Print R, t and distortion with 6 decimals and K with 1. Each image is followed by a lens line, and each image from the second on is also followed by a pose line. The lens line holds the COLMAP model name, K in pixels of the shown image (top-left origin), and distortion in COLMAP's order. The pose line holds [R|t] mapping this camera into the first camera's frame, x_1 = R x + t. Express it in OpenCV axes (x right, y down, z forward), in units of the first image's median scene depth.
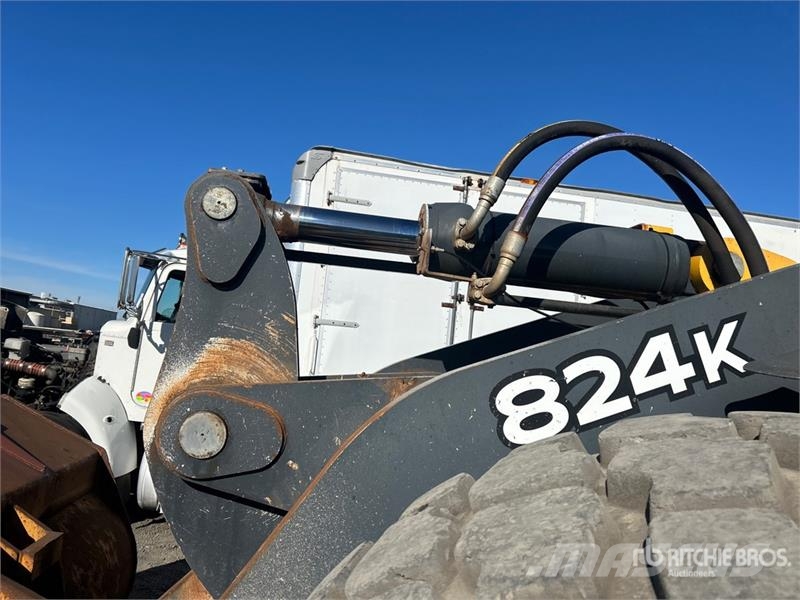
lens RADIAL K [[597.0, 0, 387.3], [0, 597.0, 302.8], [0, 0, 1]] dist [0.004865, -0.000621]
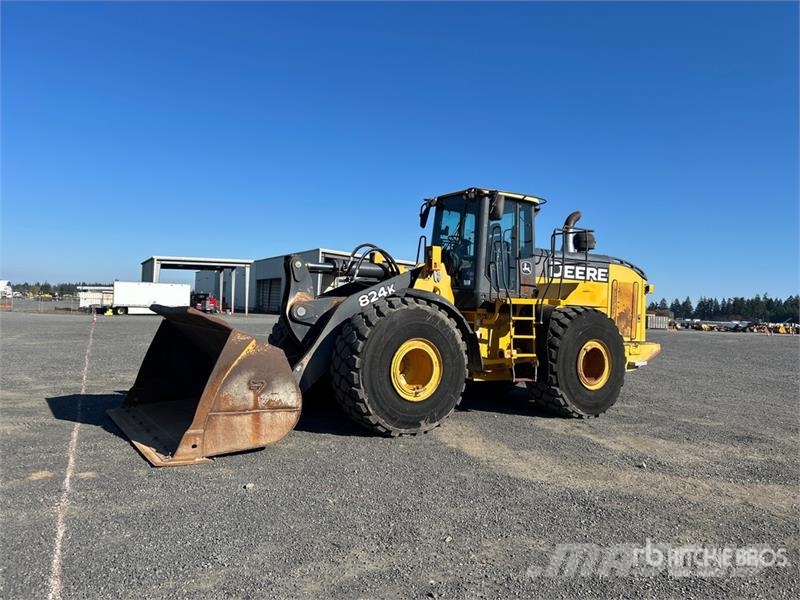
lens RADIAL K [[602.3, 0, 400.0], [0, 602.3, 300.0], [0, 0, 1]] dist [0.007282, -0.002931]
pose [[0.894405, -0.078228, 0.440364, -1.689964], [0.018511, 0.990216, 0.138310, -0.533824], [-0.446875, -0.115553, 0.887102, -3.665787]]
